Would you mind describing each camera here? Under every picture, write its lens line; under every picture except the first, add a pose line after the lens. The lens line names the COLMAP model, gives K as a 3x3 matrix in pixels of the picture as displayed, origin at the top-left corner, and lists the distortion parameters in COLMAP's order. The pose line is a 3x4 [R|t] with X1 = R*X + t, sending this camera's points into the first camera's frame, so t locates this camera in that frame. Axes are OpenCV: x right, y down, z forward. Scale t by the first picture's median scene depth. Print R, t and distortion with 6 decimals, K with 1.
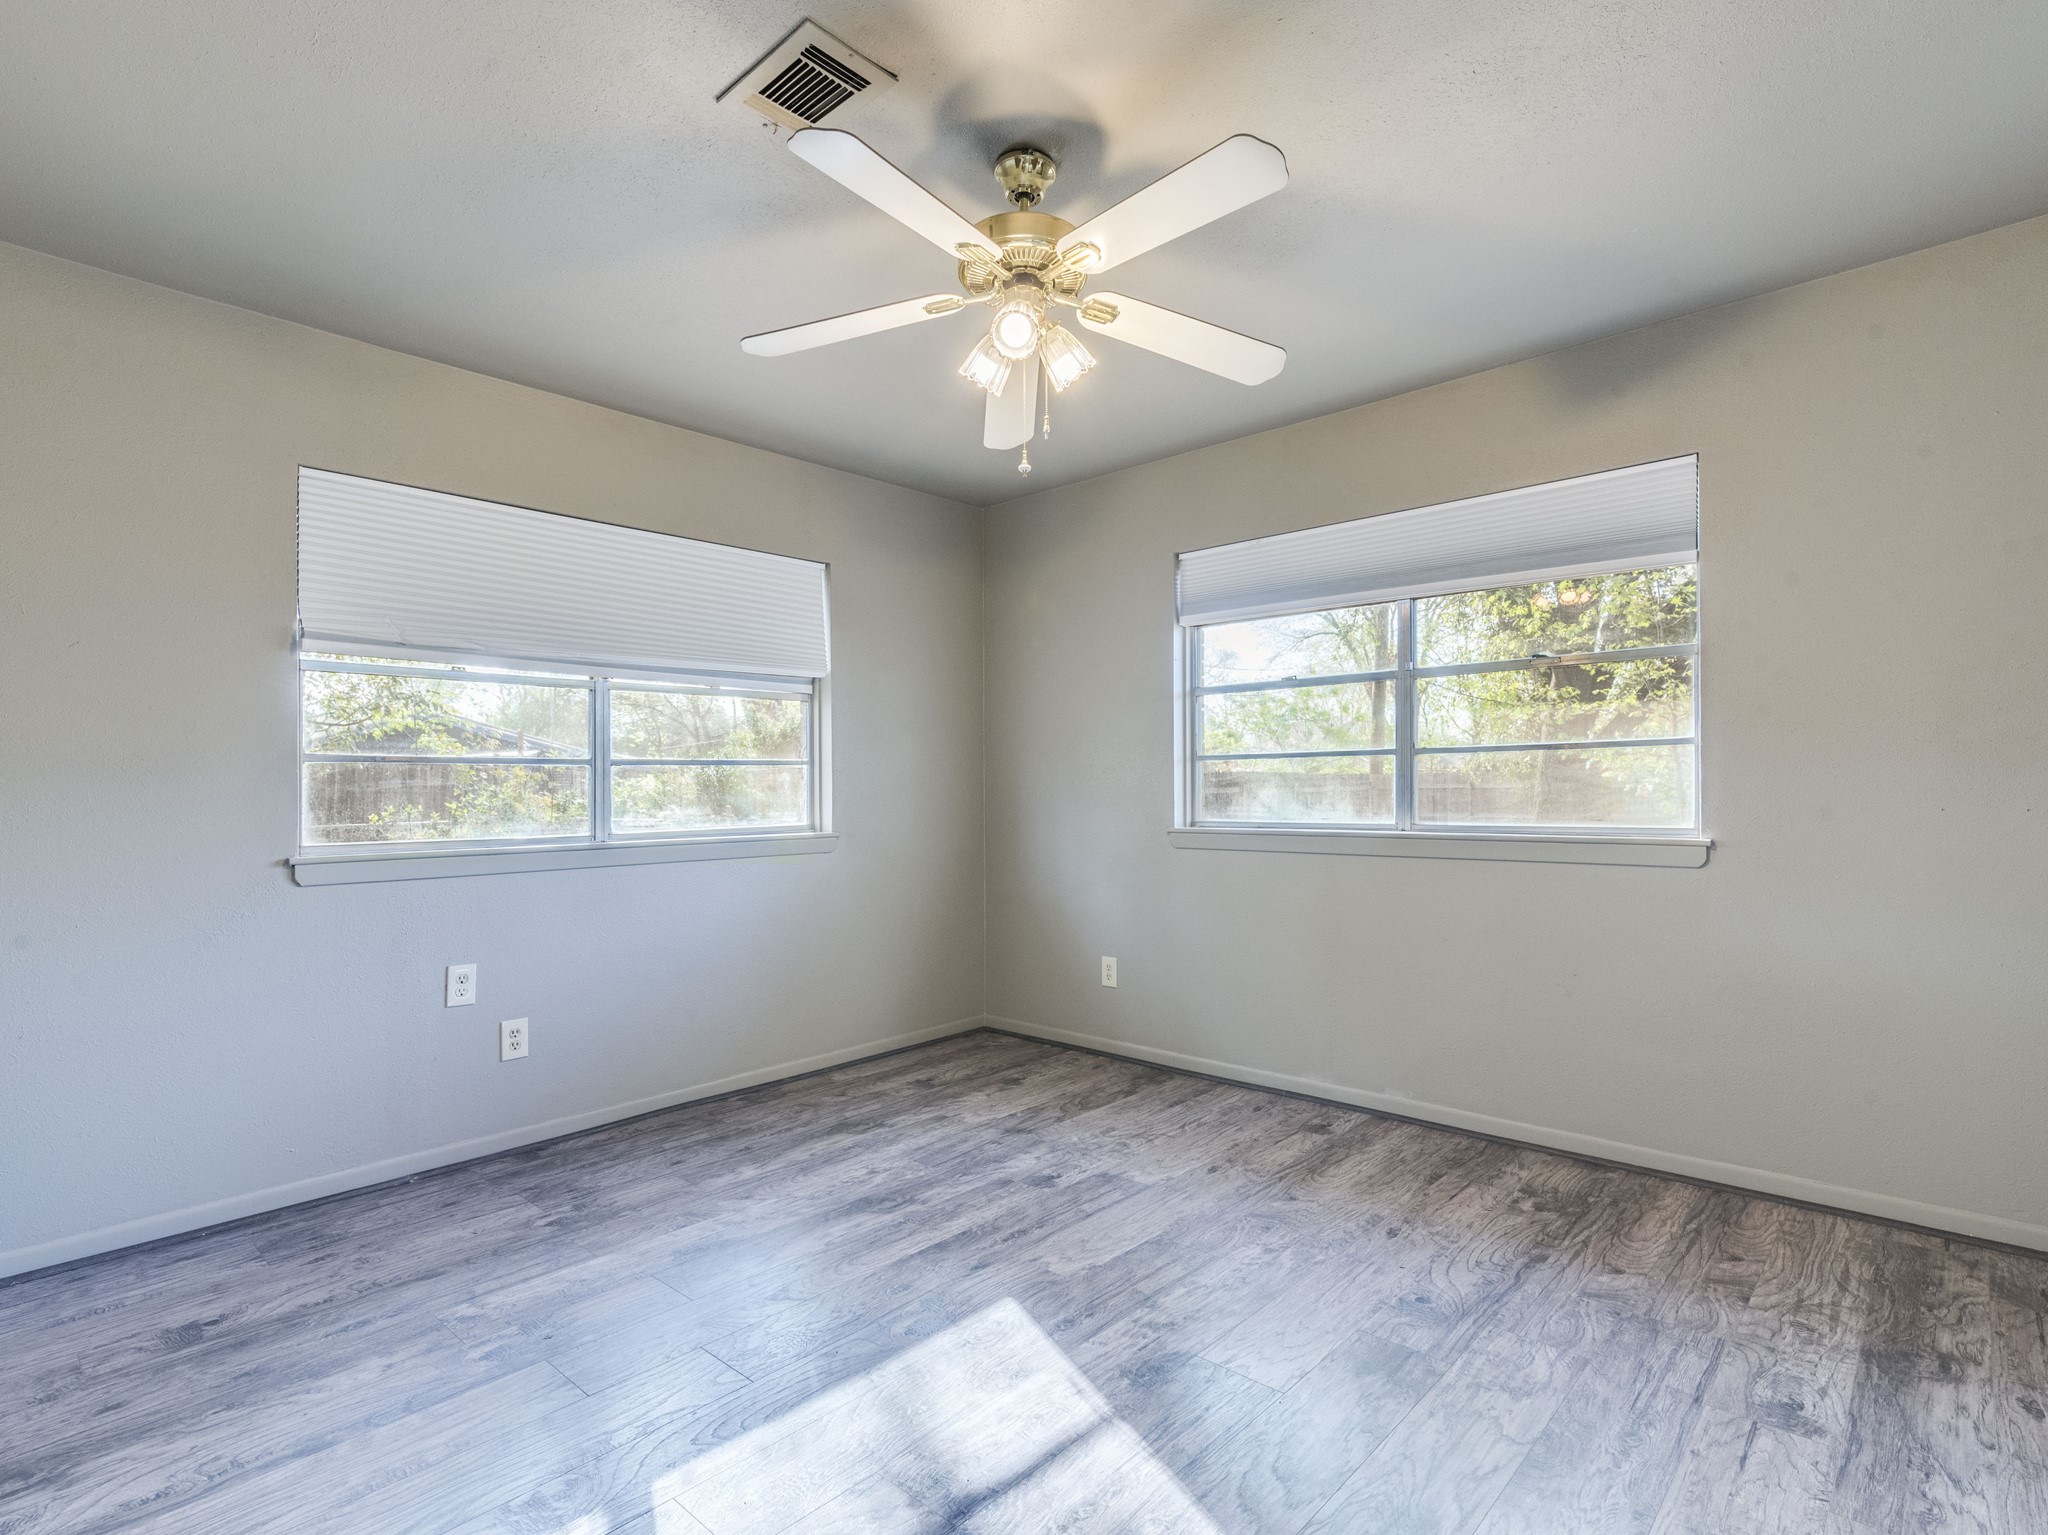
lens RADIAL K [[1006.6, 0, 1029.9], [0, 1006.6, 759.5], [0, 0, 1]] dist [0.002141, 0.000732]
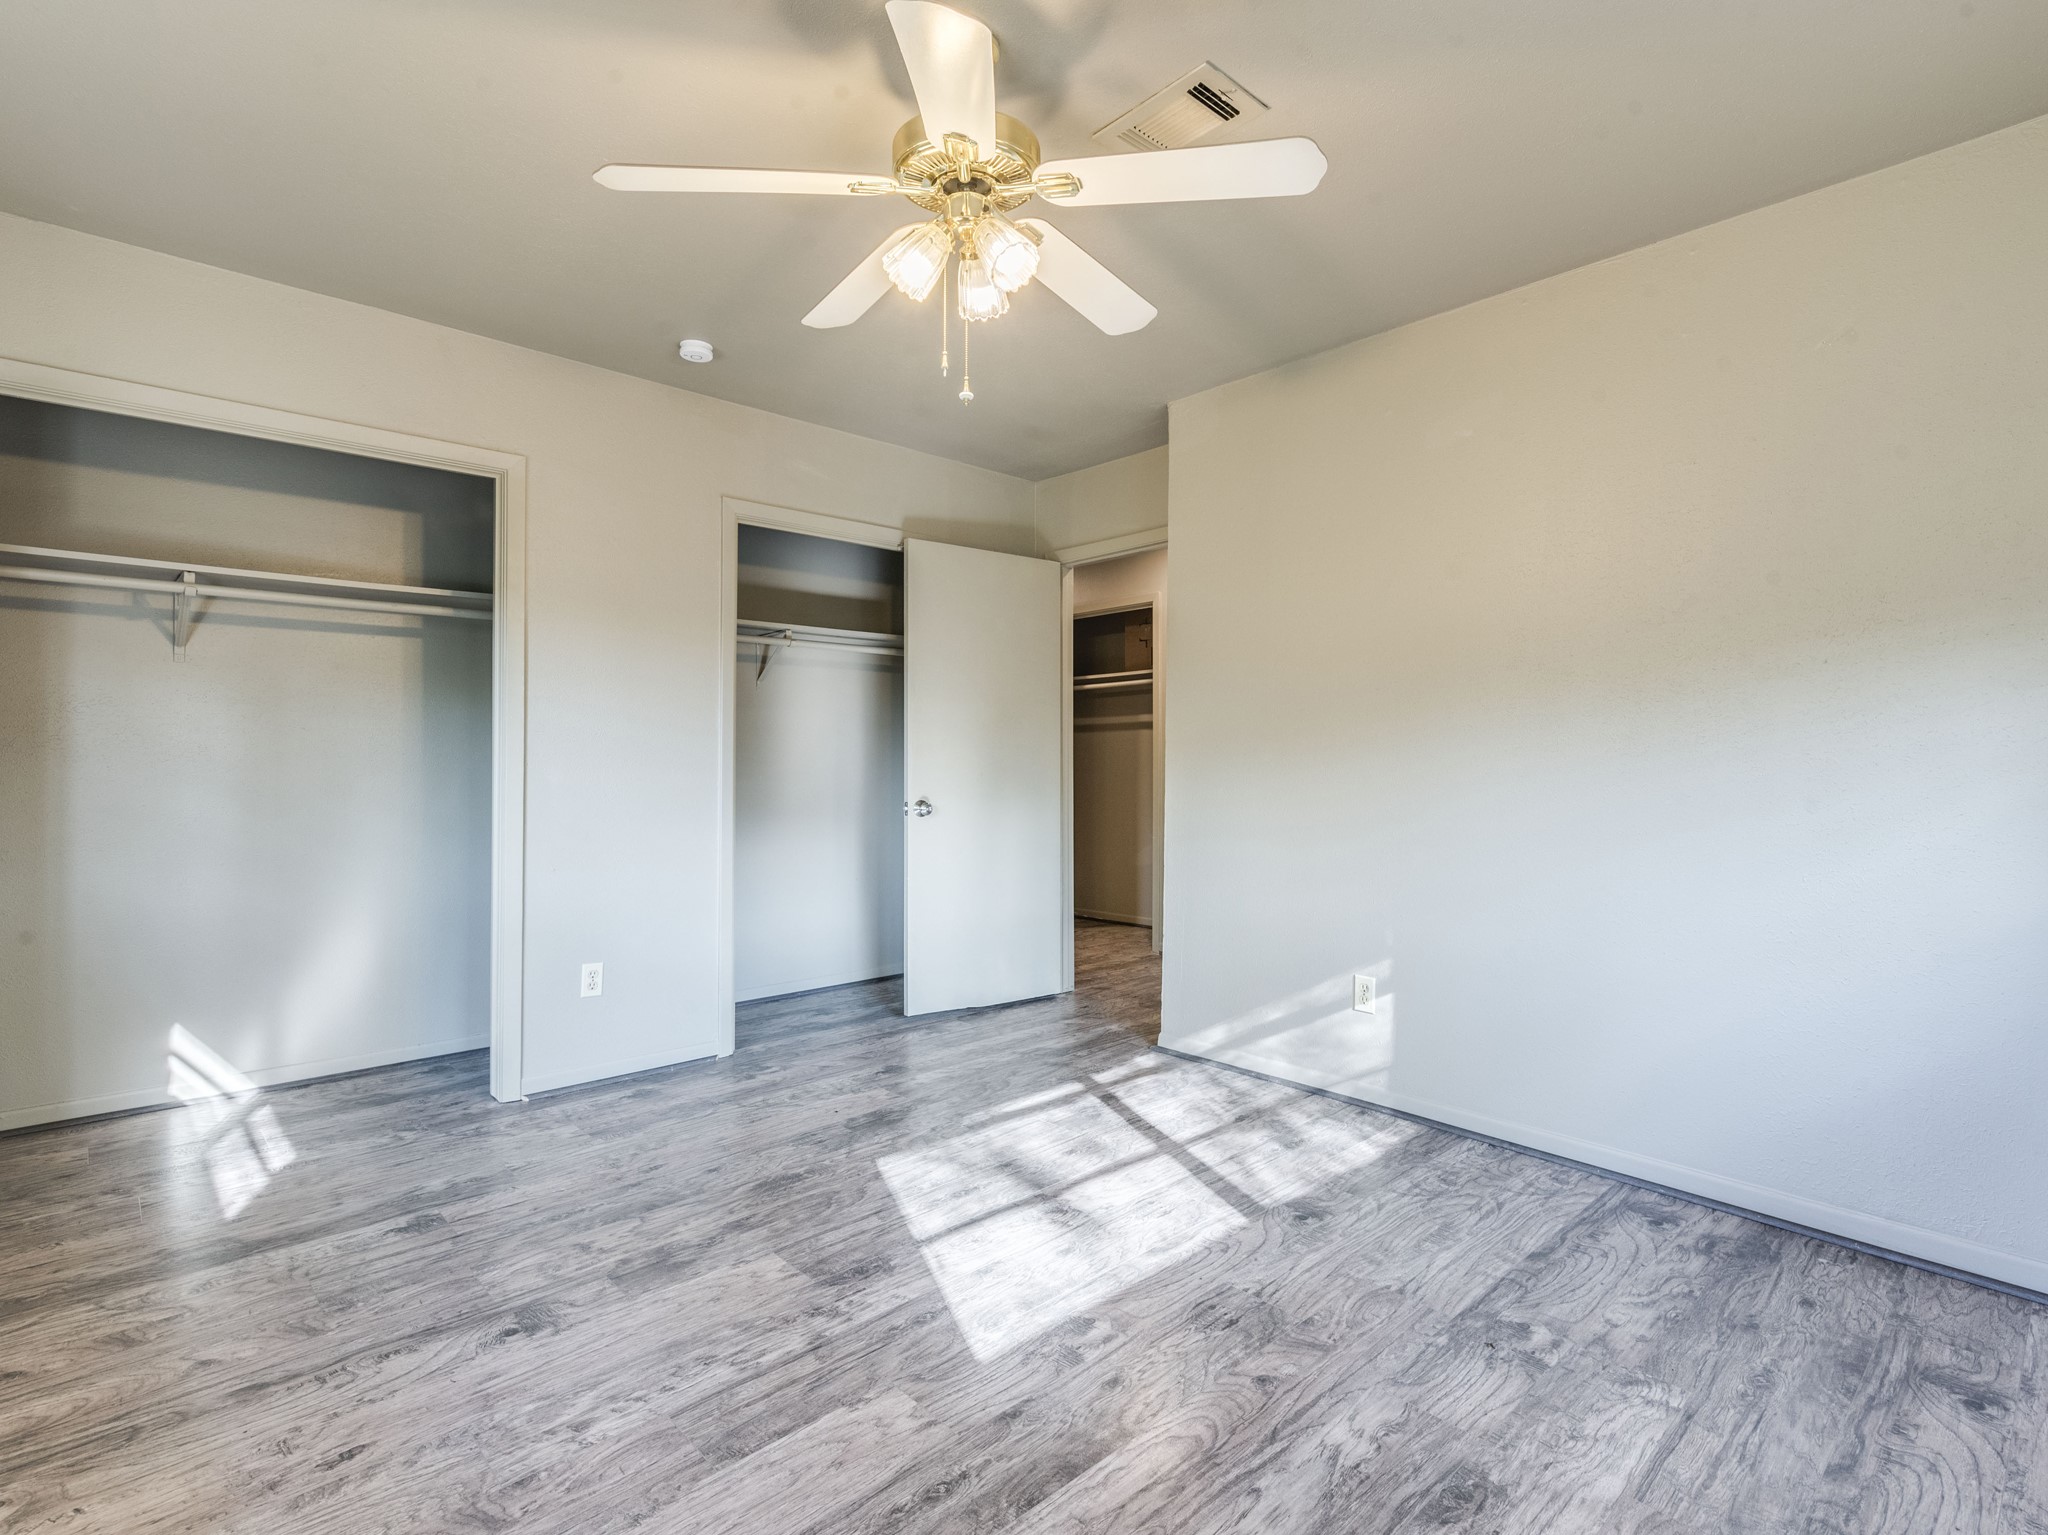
lens RADIAL K [[1006.6, 0, 1029.9], [0, 1006.6, 759.5], [0, 0, 1]] dist [0.002141, 0.000732]
pose [[-0.997004, 0.009434, 0.076767, -0.138552], [0.006149, 0.999060, -0.042911, 0.082782], [-0.077100, -0.042310, -0.996125, 1.941189]]
